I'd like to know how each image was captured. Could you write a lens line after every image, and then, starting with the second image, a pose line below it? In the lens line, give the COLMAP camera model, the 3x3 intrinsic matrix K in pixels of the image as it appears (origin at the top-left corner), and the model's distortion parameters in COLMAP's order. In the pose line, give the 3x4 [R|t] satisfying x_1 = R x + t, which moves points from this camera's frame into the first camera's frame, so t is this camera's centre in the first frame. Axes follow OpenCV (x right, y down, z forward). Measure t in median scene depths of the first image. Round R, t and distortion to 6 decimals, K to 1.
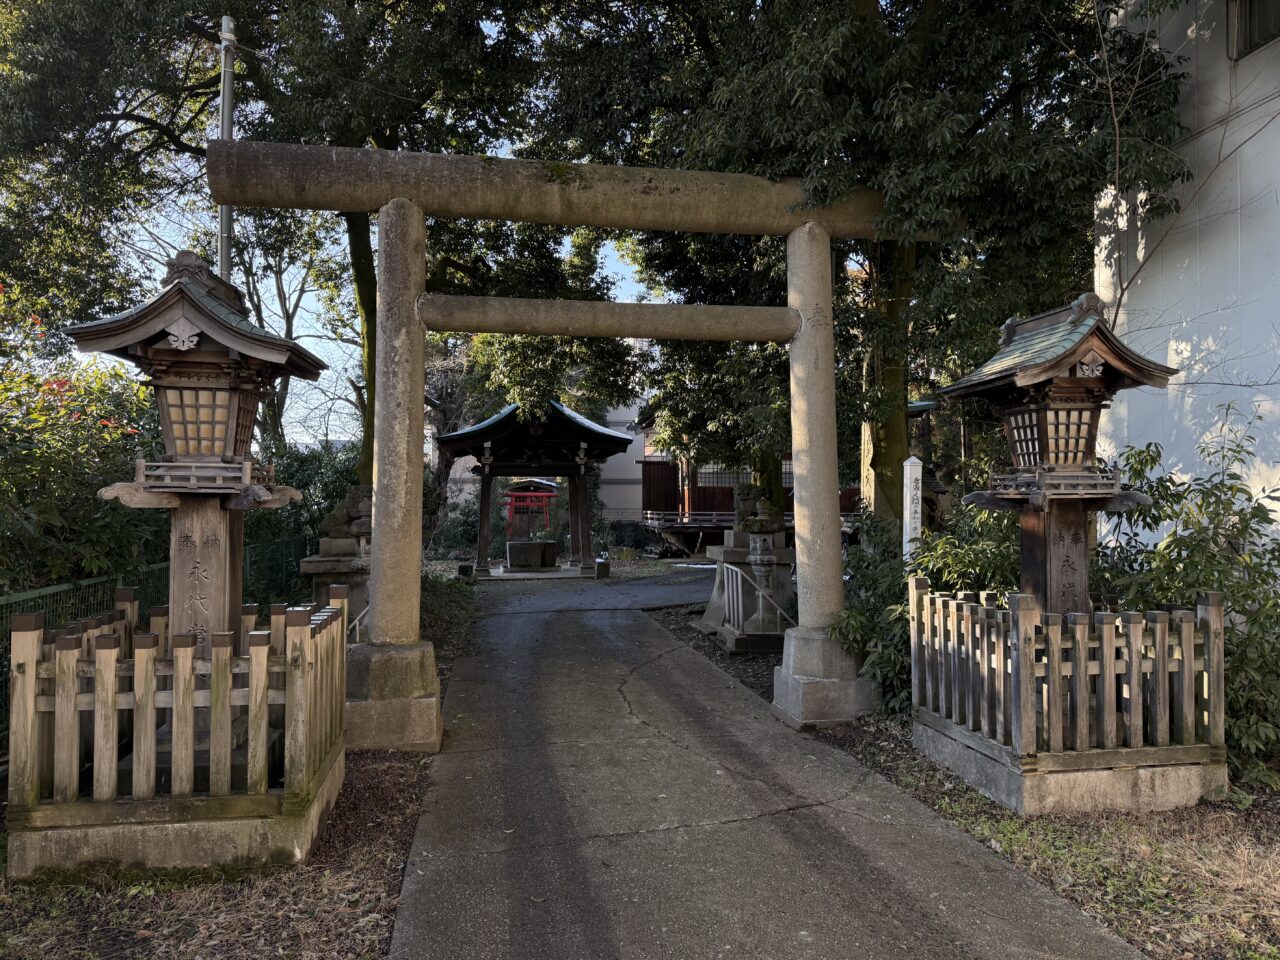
lens RADIAL K [[910.1, 0, 632.2], [0, 910.1, 483.5], [0, 0, 1]] dist [0.053407, -0.060815]
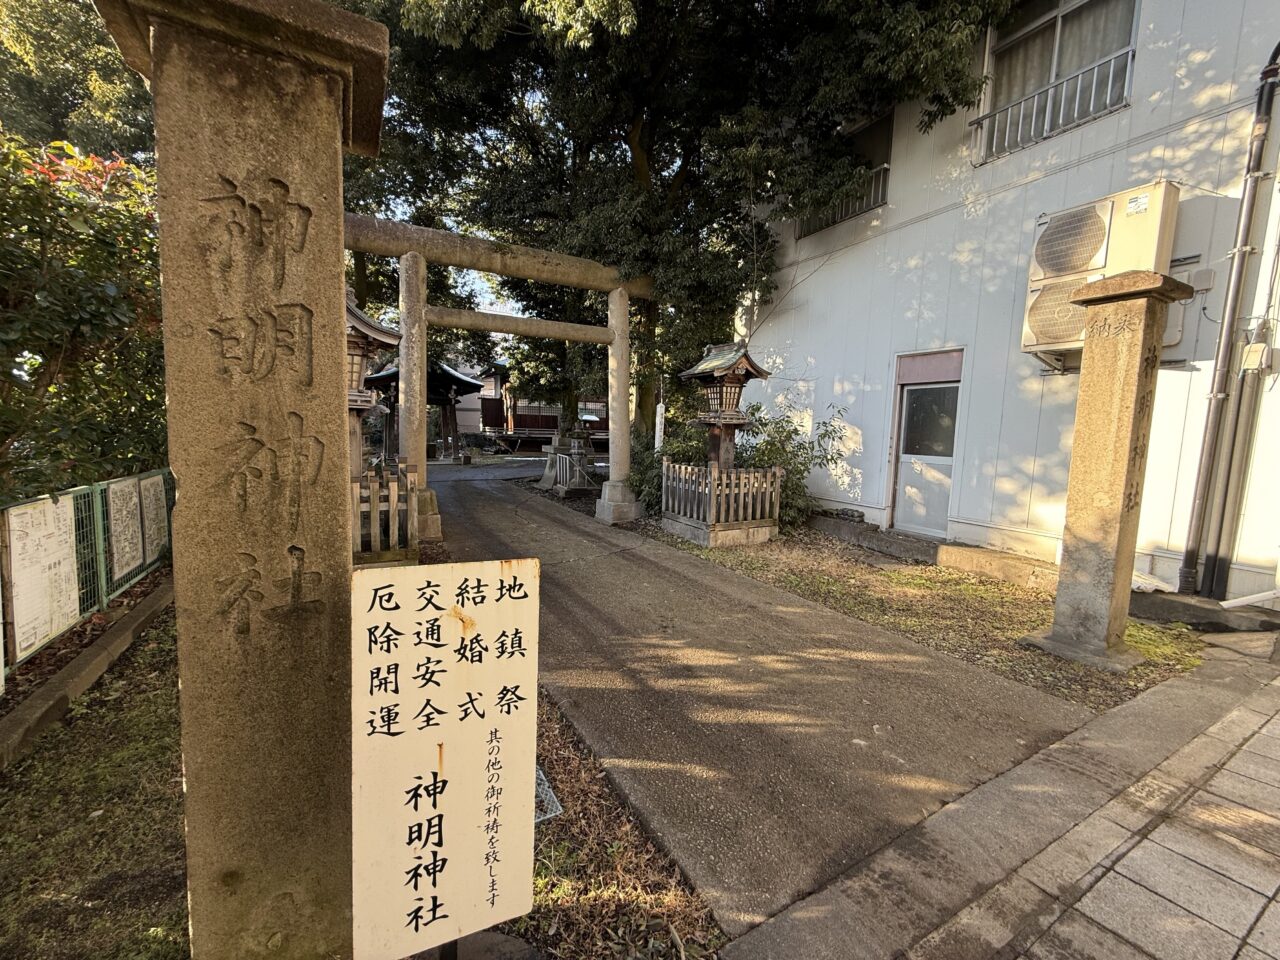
lens RADIAL K [[516.9, 0, 643.2], [0, 516.9, 477.2], [0, 0, 1]] dist [0.002511, -0.000379]
pose [[0.943112, -0.006518, 0.332412, -0.197222], [-0.033922, 0.992704, 0.115710, 0.006636], [-0.330740, -0.120404, 0.936009, -0.225950]]
